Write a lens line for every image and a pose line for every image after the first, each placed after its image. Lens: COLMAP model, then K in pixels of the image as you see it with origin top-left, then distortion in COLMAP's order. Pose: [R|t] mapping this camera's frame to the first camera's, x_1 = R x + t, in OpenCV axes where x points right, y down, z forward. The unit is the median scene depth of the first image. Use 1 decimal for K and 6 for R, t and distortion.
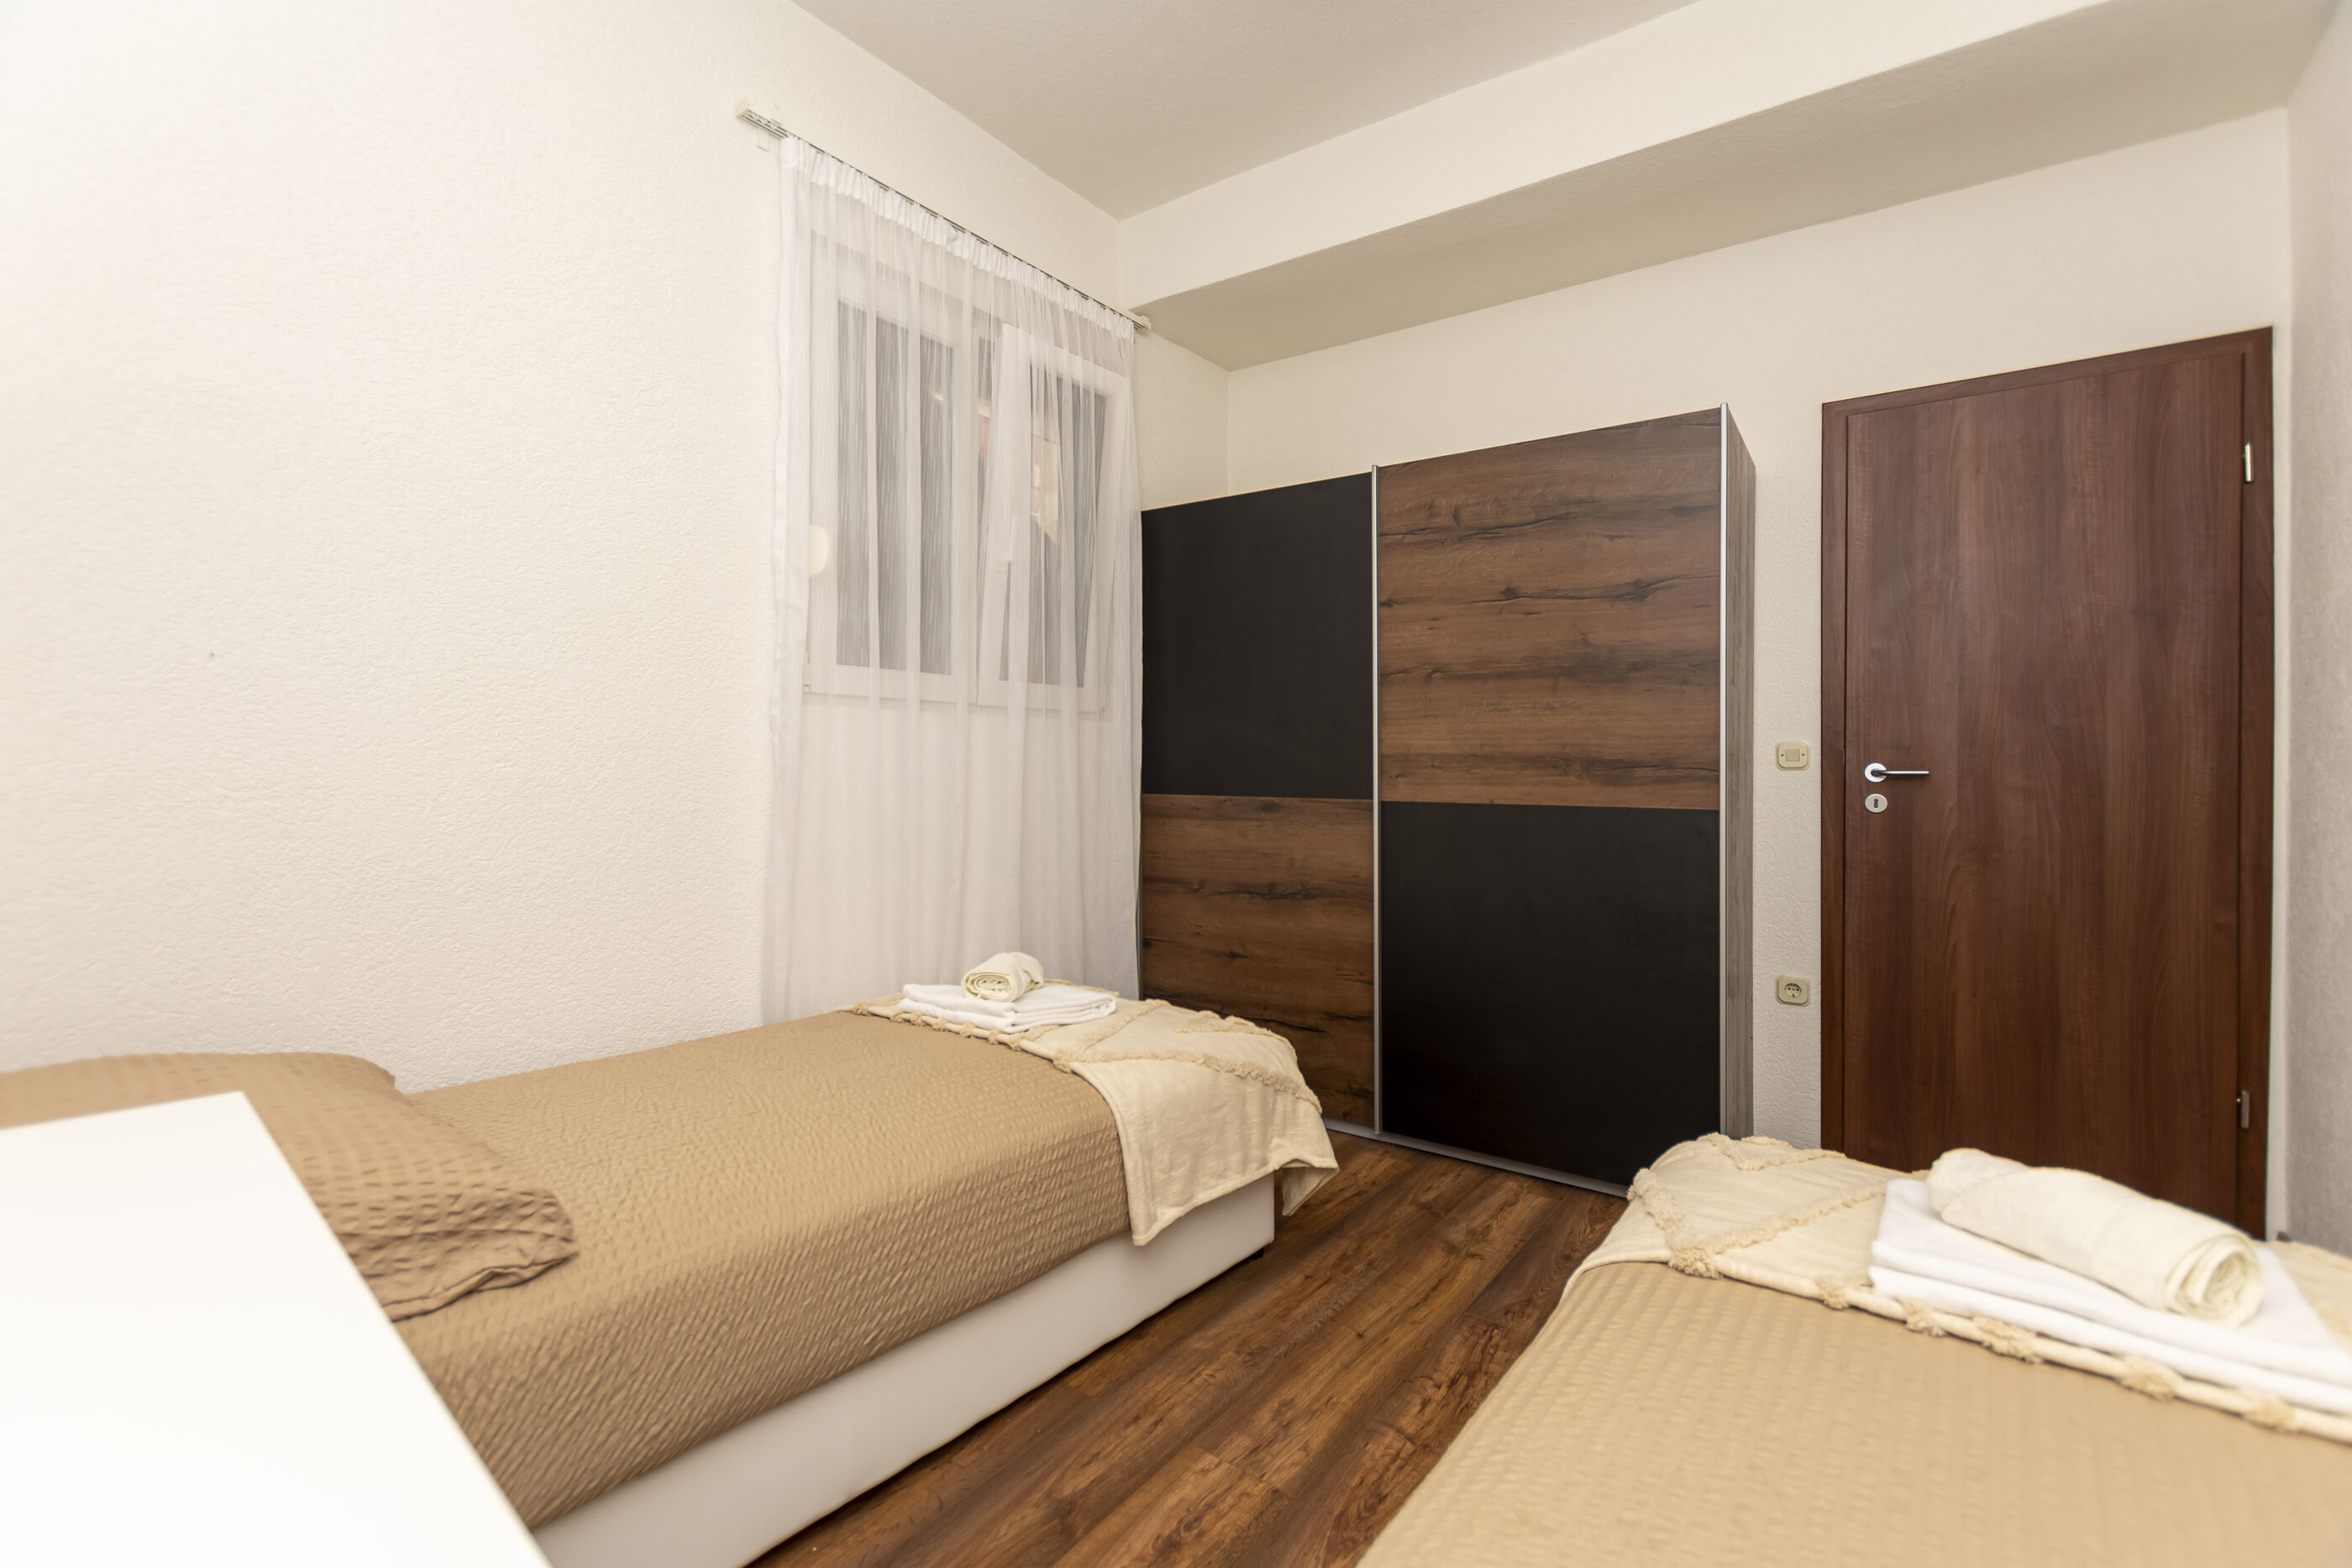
lens RADIAL K [[1027.6, 0, 1183.1], [0, 1027.6, 765.1], [0, 0, 1]] dist [0.000333, -0.000569]
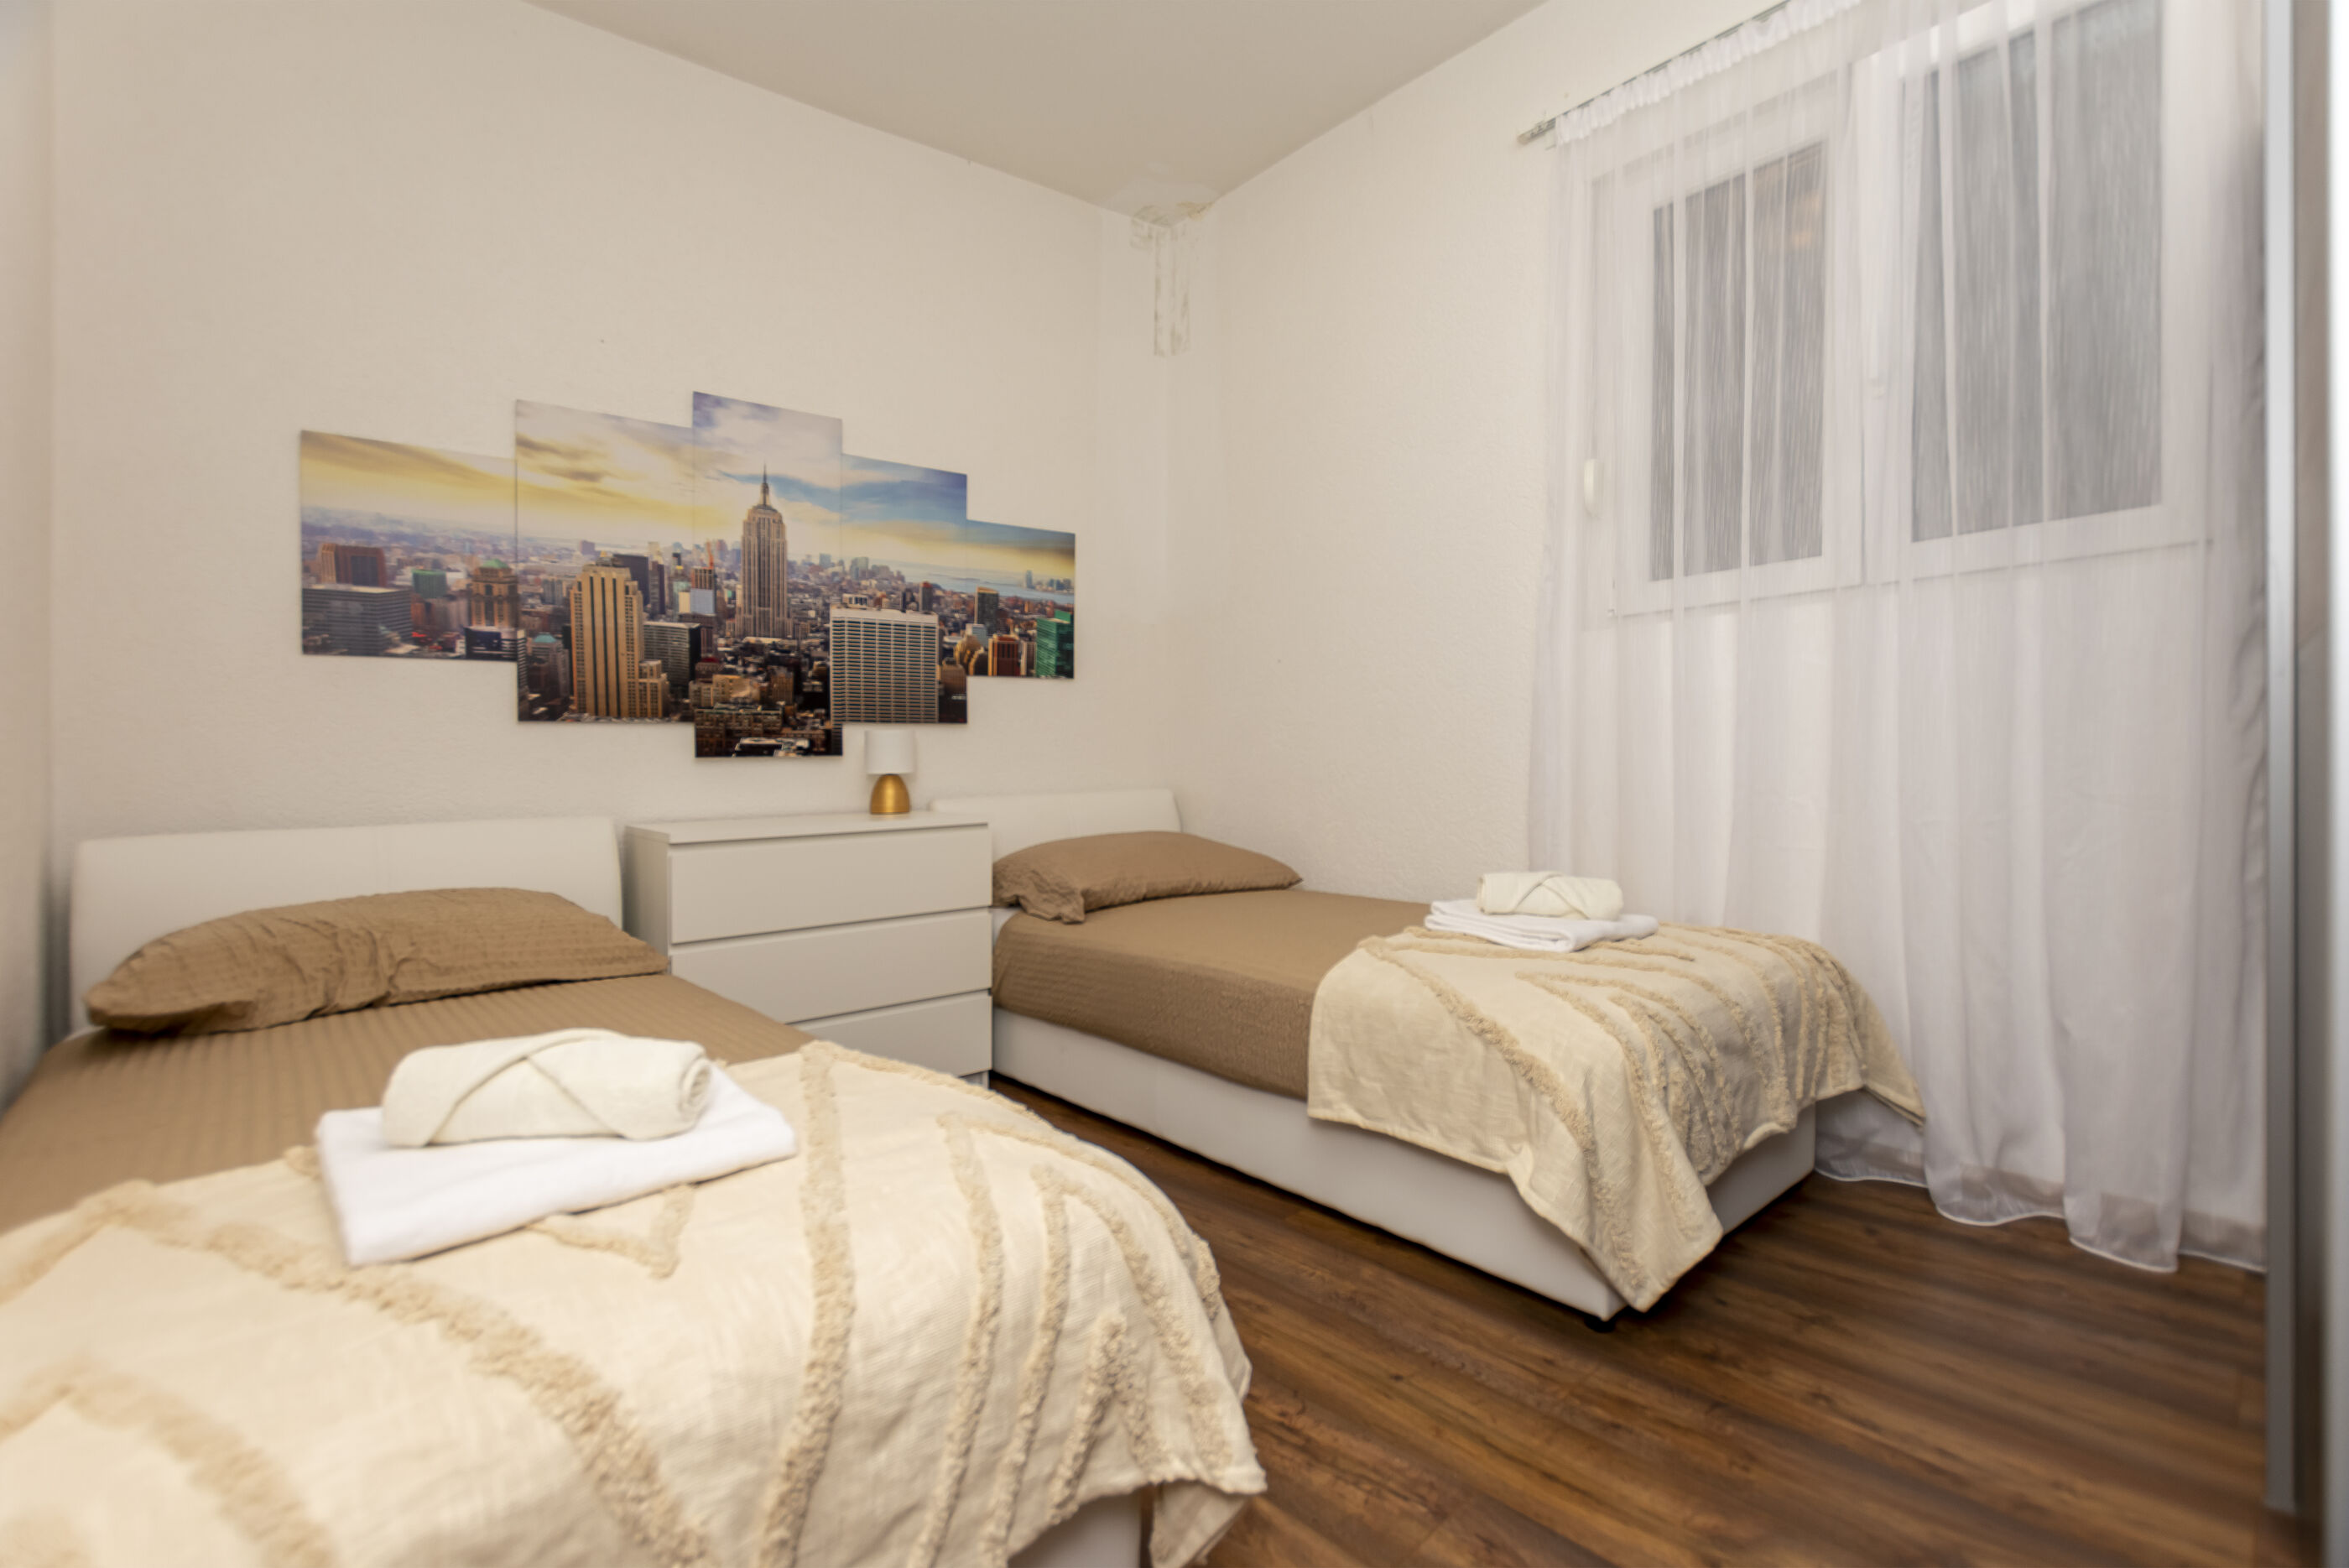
lens RADIAL K [[1026.4, 0, 1182.6], [0, 1026.4, 794.3], [0, 0, 1]] dist [0.000333, -0.000569]
pose [[-0.187584, -0.002534, -0.982245, 0.947719], [0.013625, 0.999894, -0.005182, 0.131016], [0.982154, -0.014355, -0.187530, 0.999704]]
